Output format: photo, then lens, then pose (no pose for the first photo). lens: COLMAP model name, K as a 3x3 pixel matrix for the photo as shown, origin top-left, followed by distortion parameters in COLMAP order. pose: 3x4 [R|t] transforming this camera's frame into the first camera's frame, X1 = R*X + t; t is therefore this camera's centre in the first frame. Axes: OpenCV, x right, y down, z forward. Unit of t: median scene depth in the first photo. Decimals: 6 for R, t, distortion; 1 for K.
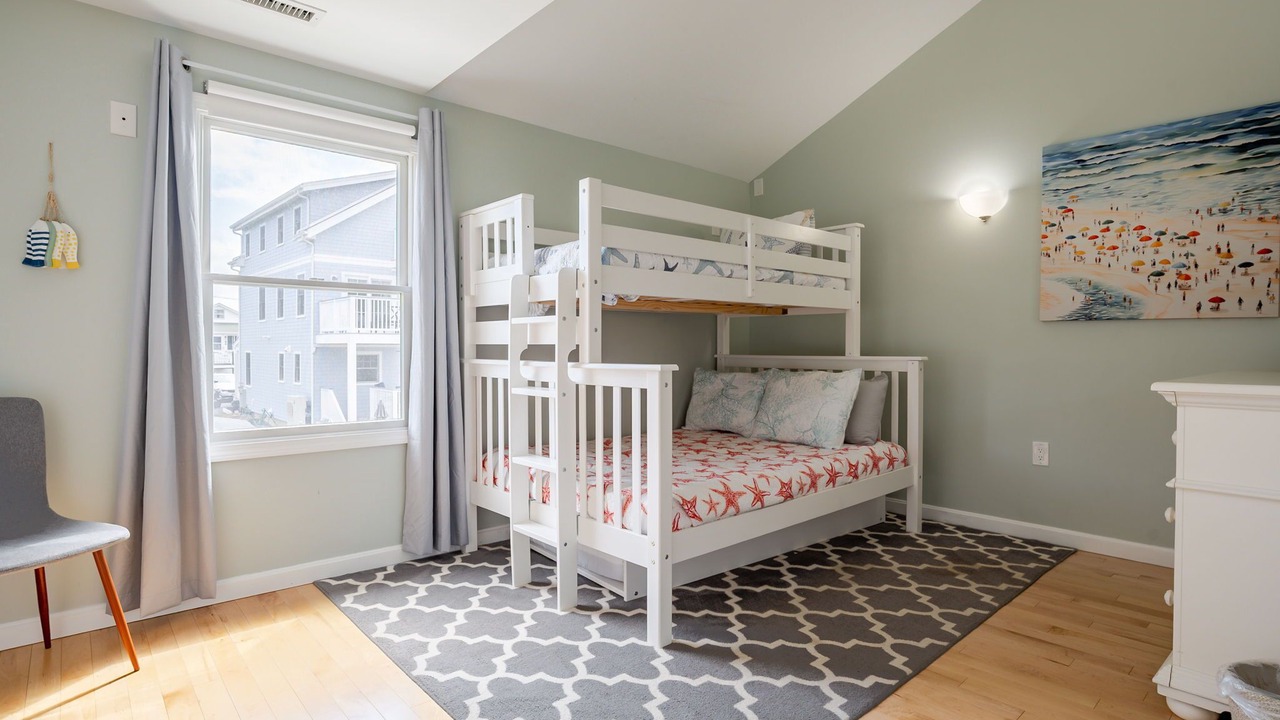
lens RADIAL K [[649.9, 0, 640.0], [0, 649.9, 360.0], [0, 0, 1]] dist [-0.048027, 0.020924]
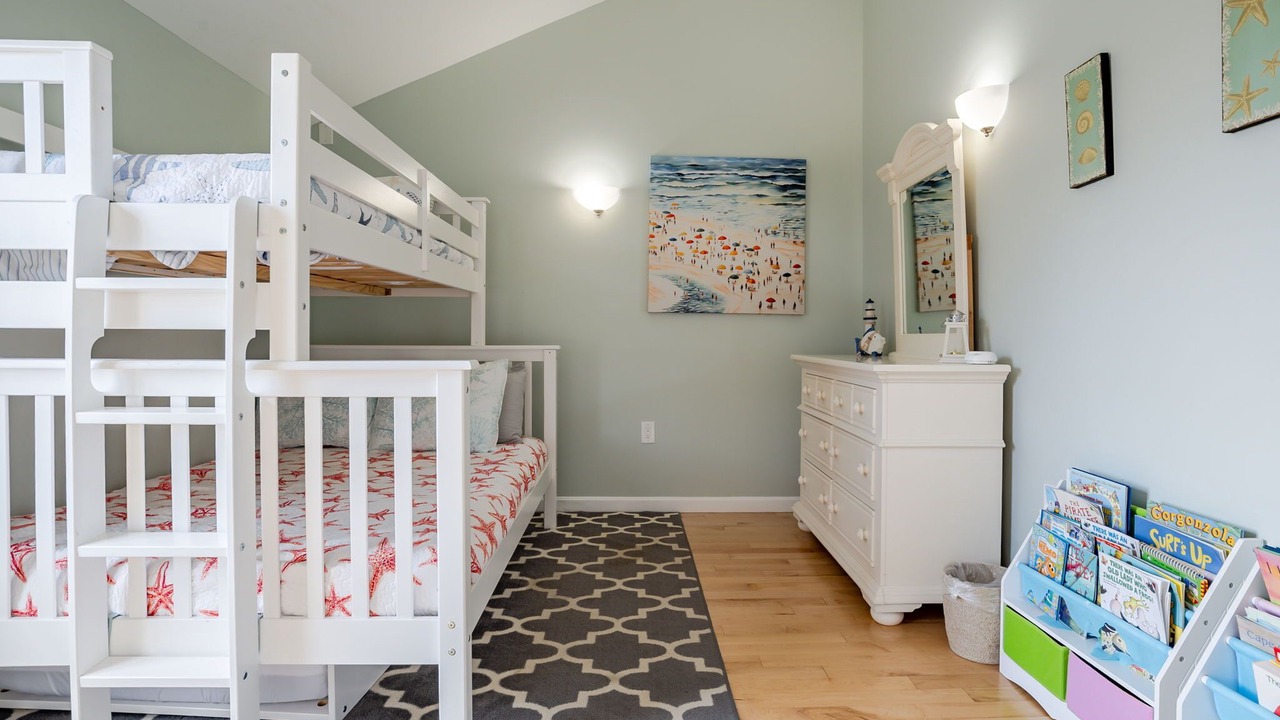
lens RADIAL K [[662.1, 0, 642.5], [0, 662.1, 342.8], [0, 0, 1]] dist [-0.024157, 0.001698]
pose [[0.643498, -0.005125, 0.765431, -0.296401], [0.010960, 0.999937, -0.002519, -0.006118], [-0.765370, 0.010010, 0.643513, 0.314987]]
